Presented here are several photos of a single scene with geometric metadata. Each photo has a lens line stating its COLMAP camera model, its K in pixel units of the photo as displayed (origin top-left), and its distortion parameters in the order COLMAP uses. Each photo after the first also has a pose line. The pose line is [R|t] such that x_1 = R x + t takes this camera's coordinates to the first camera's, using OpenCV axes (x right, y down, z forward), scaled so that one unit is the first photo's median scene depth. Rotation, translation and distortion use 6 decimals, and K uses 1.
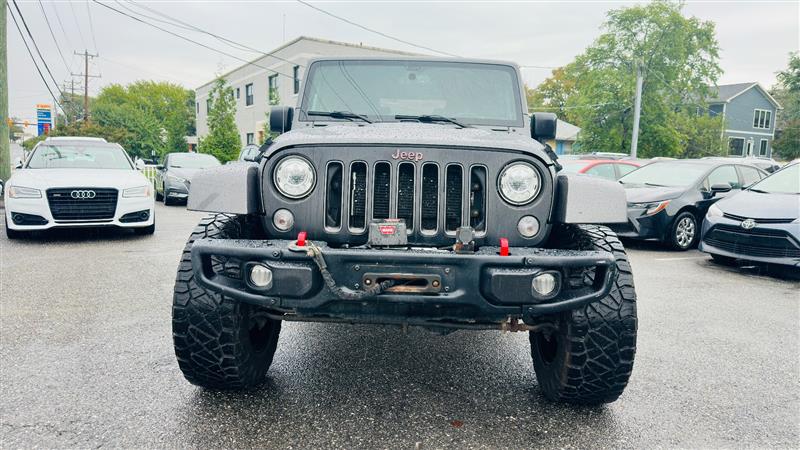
lens RADIAL K [[547.2, 0, 411.4], [0, 547.2, 231.9], [0, 0, 1]] dist [0.038389, -0.044908]
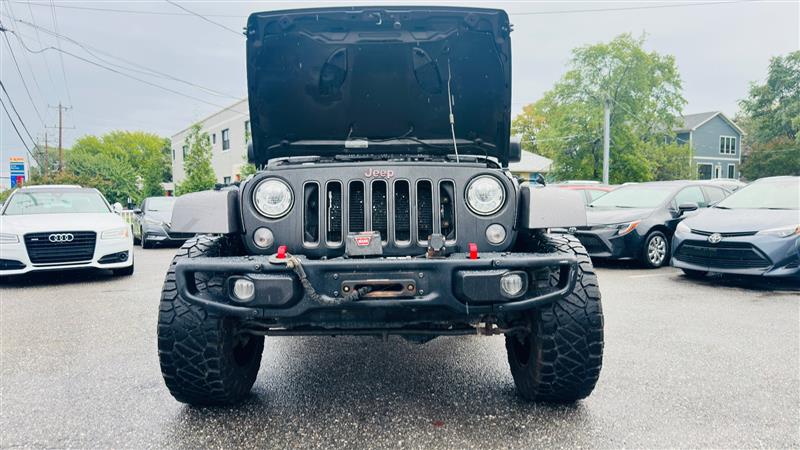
lens RADIAL K [[547.2, 0, 405.9], [0, 547.2, 234.4], [0, 0, 1]] dist [0.038389, -0.044908]
pose [[0.998740, -0.041490, 0.028223, 0.006029], [0.043235, 0.996995, -0.064285, 0.034433], [-0.025471, 0.065425, 0.997532, -0.036084]]
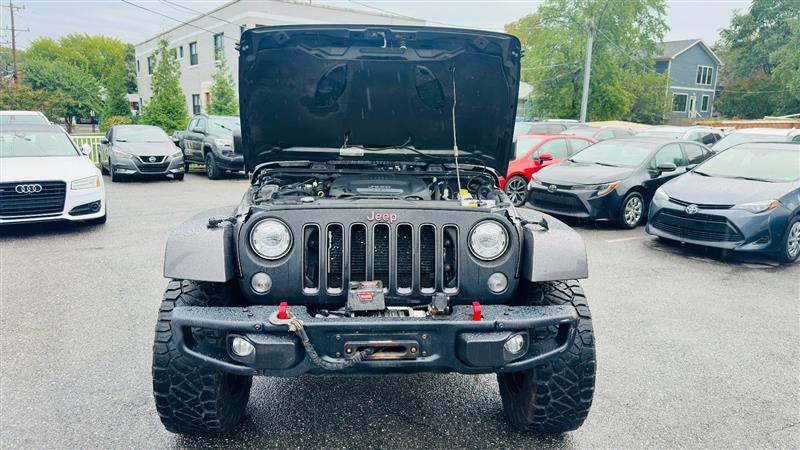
lens RADIAL K [[547.2, 0, 407.8], [0, 547.2, 224.9], [0, 0, 1]] dist [0.038389, -0.044908]
pose [[0.996912, -0.018124, 0.076404, -0.025116], [0.012998, 0.997665, 0.067056, -0.126585], [-0.077441, -0.065856, 0.994820, -0.020148]]
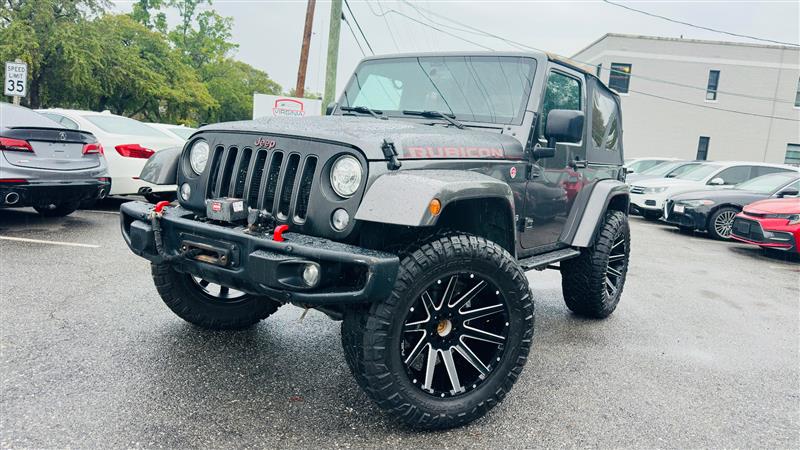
lens RADIAL K [[547.2, 0, 419.0], [0, 547.2, 237.6], [0, 0, 1]] dist [0.038389, -0.044908]
pose [[0.845452, 0.127749, -0.518547, 0.557956], [-0.123189, 0.991434, 0.043400, -0.025151], [0.519649, 0.027187, 0.853947, 0.146288]]
